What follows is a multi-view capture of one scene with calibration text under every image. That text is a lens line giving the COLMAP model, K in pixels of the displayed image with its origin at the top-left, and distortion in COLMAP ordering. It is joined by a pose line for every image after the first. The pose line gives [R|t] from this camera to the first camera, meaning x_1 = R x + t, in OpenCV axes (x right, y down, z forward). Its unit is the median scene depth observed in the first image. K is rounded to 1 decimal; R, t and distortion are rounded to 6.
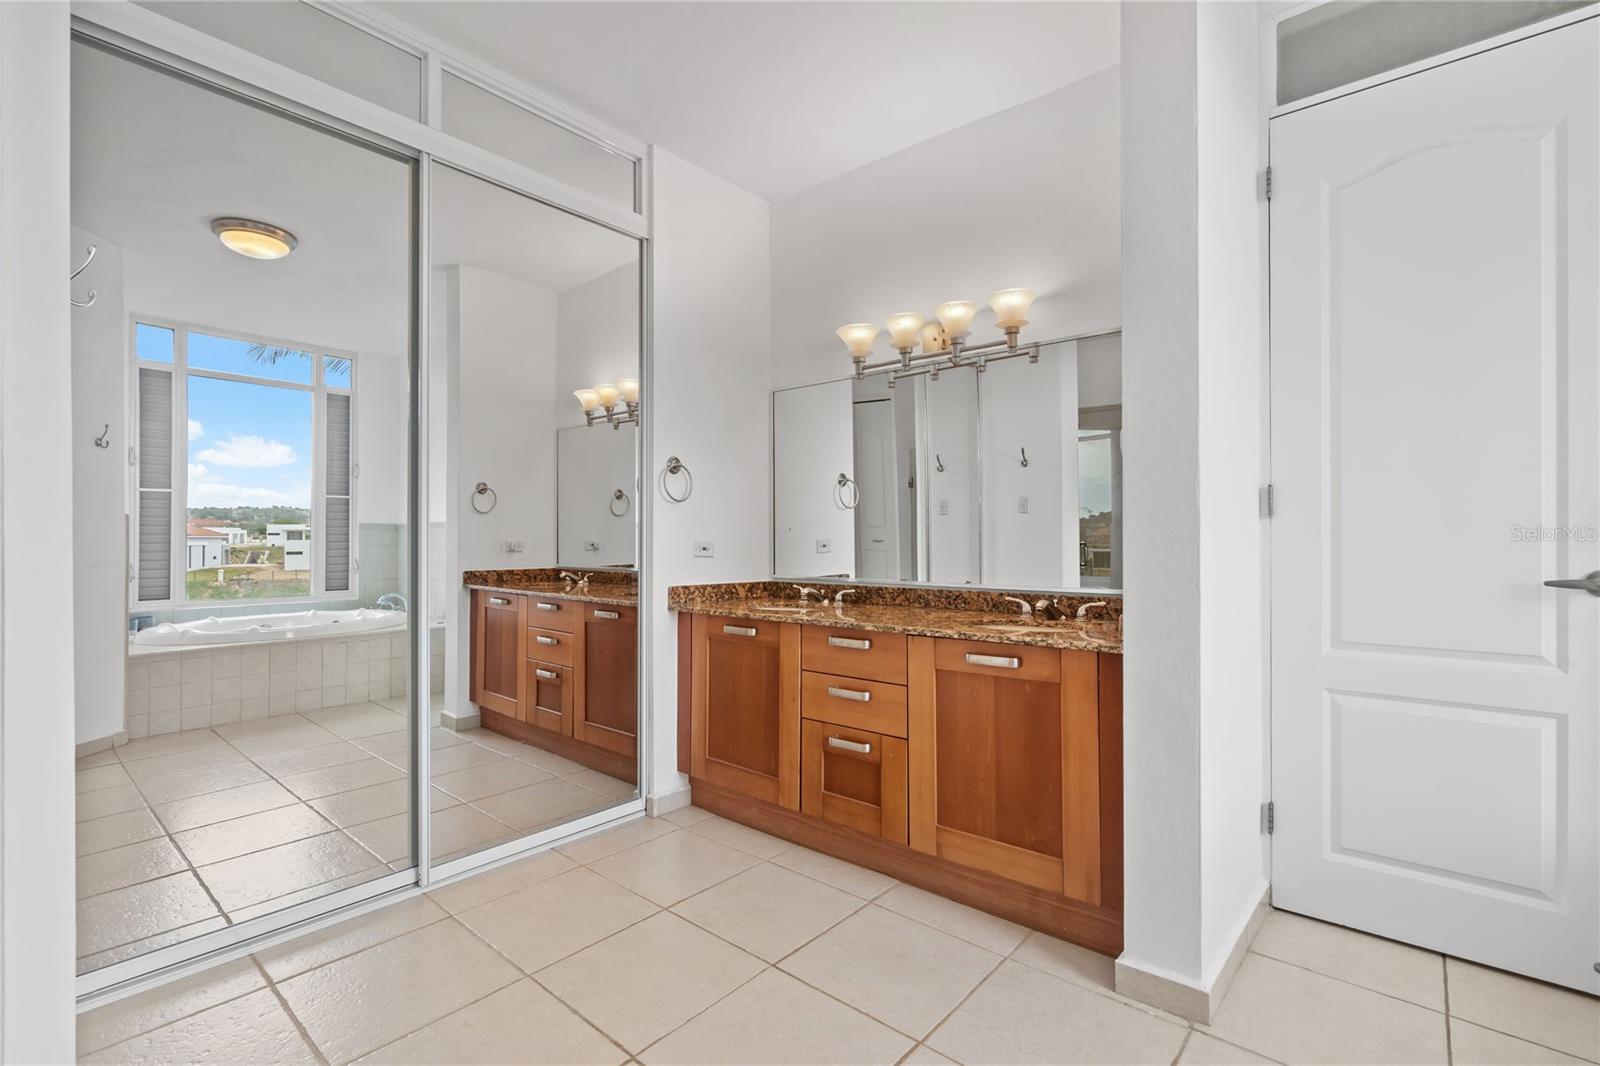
lens RADIAL K [[709.2, 0, 800.0], [0, 709.2, 533.0], [0, 0, 1]] dist [0.001832, 0.000076]
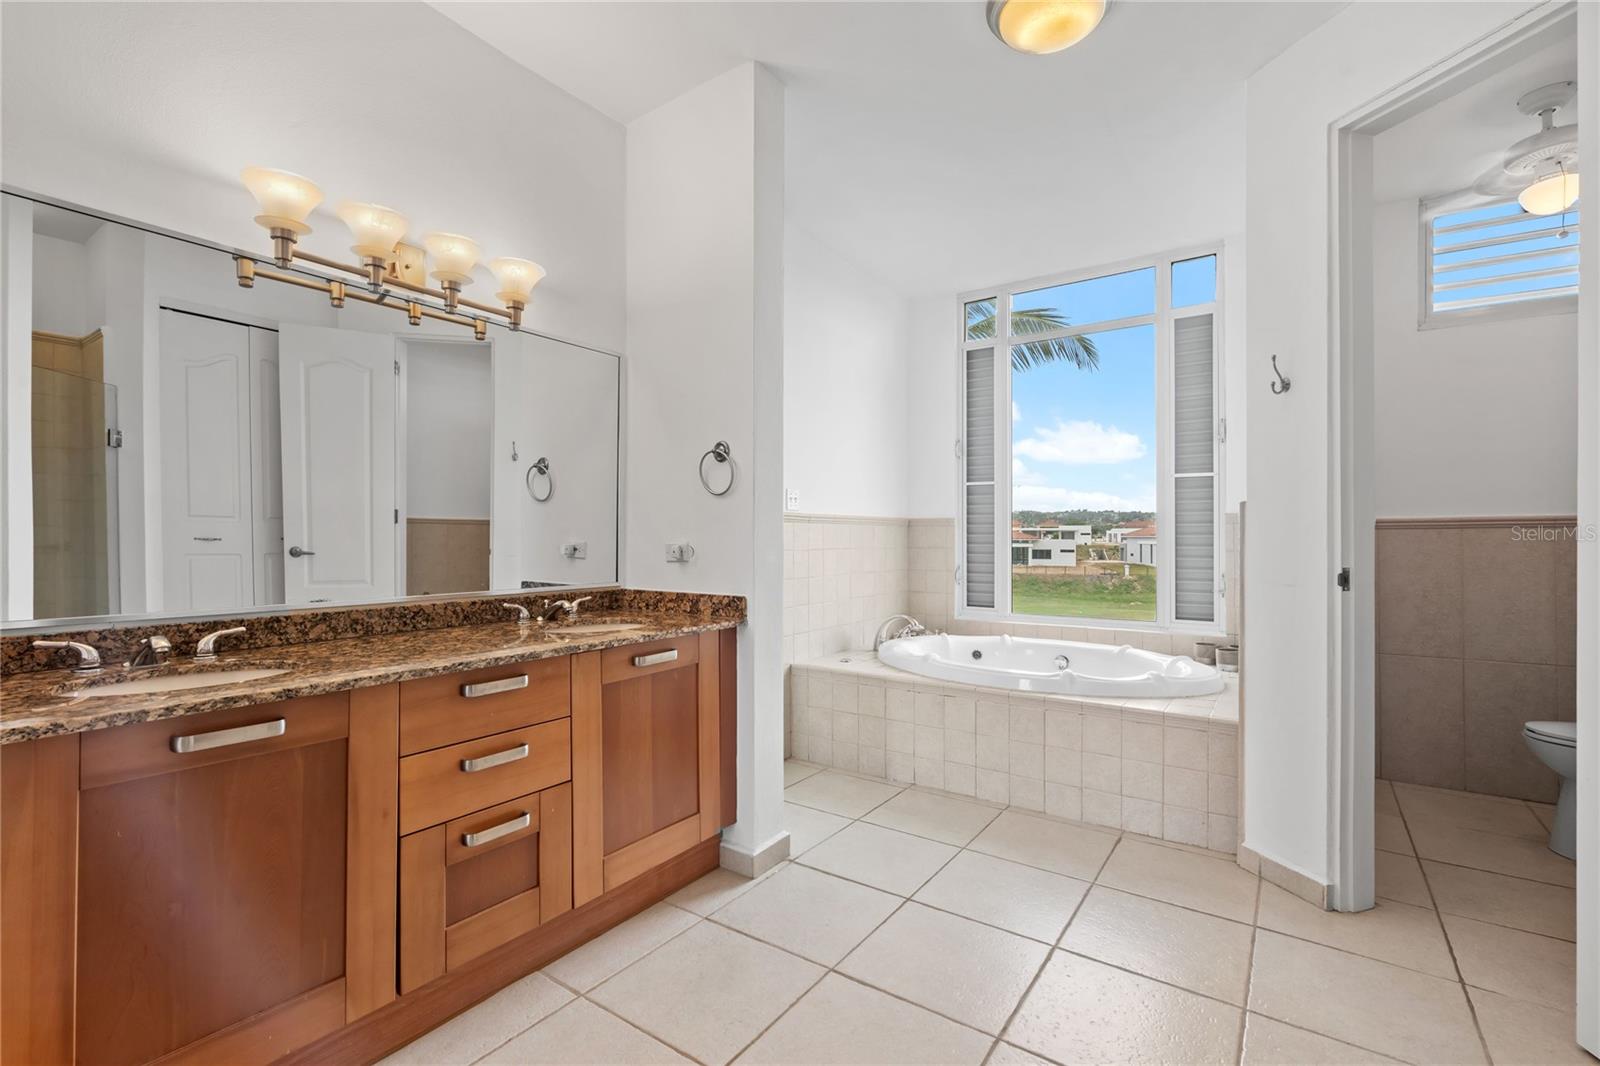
lens RADIAL K [[721.6, 0, 803.0], [0, 721.6, 516.4], [0, 0, 1]] dist [-0.040297, 0.000106]
pose [[-0.110257, 0.026929, 0.993538, -0.642575], [-0.009833, 0.999554, -0.028183, 0.004182], [-0.993855, -0.012876, -0.109943, 0.750200]]
